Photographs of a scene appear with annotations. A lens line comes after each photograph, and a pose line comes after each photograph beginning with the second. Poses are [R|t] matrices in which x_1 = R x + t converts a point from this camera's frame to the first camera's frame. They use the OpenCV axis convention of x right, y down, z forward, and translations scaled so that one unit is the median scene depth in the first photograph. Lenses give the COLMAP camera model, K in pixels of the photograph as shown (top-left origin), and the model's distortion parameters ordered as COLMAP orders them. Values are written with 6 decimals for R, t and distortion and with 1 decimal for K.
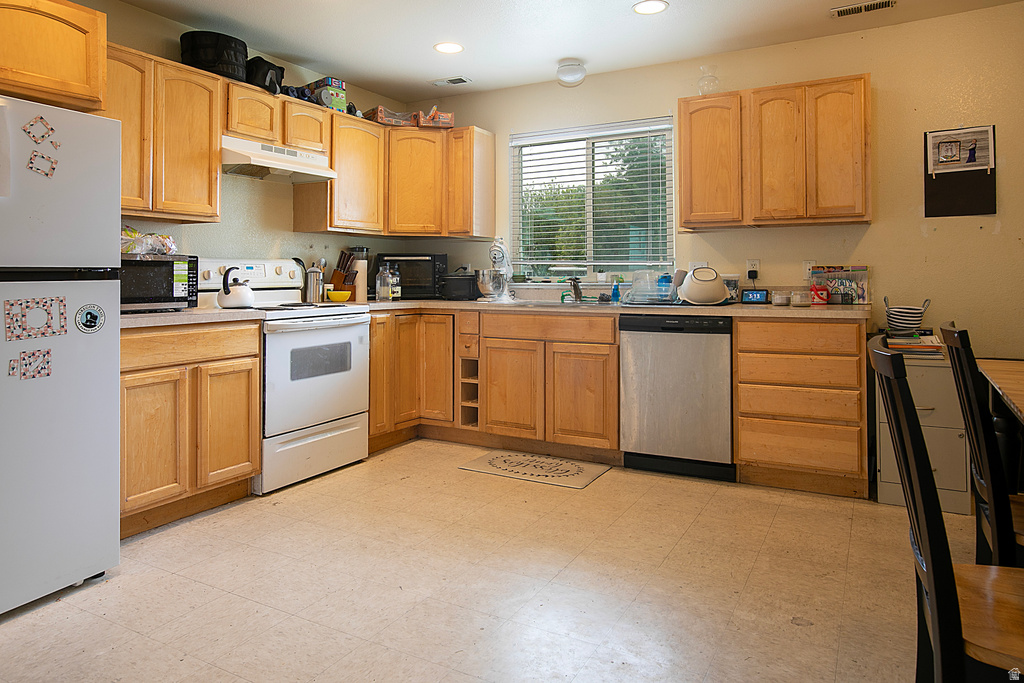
lens RADIAL K [[640.6, 0, 512.2], [0, 640.6, 343.7], [0, 0, 1]] dist [-0.010065, 0.001944]
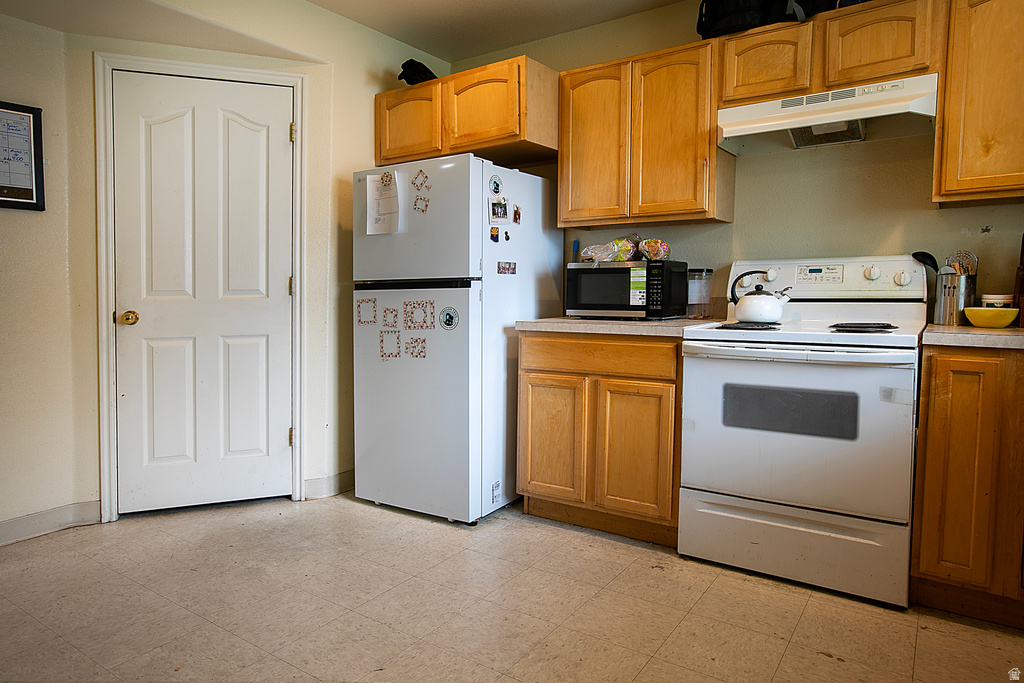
lens RADIAL K [[640.6, 0, 512.2], [0, 640.6, 343.7], [0, 0, 1]] dist [-0.010065, 0.001944]
pose [[-0.085418, 0.093277, -0.991969, 0.432355], [-0.095176, 0.990291, 0.101315, -0.094721], [0.991789, 0.103065, -0.075711, 0.888280]]
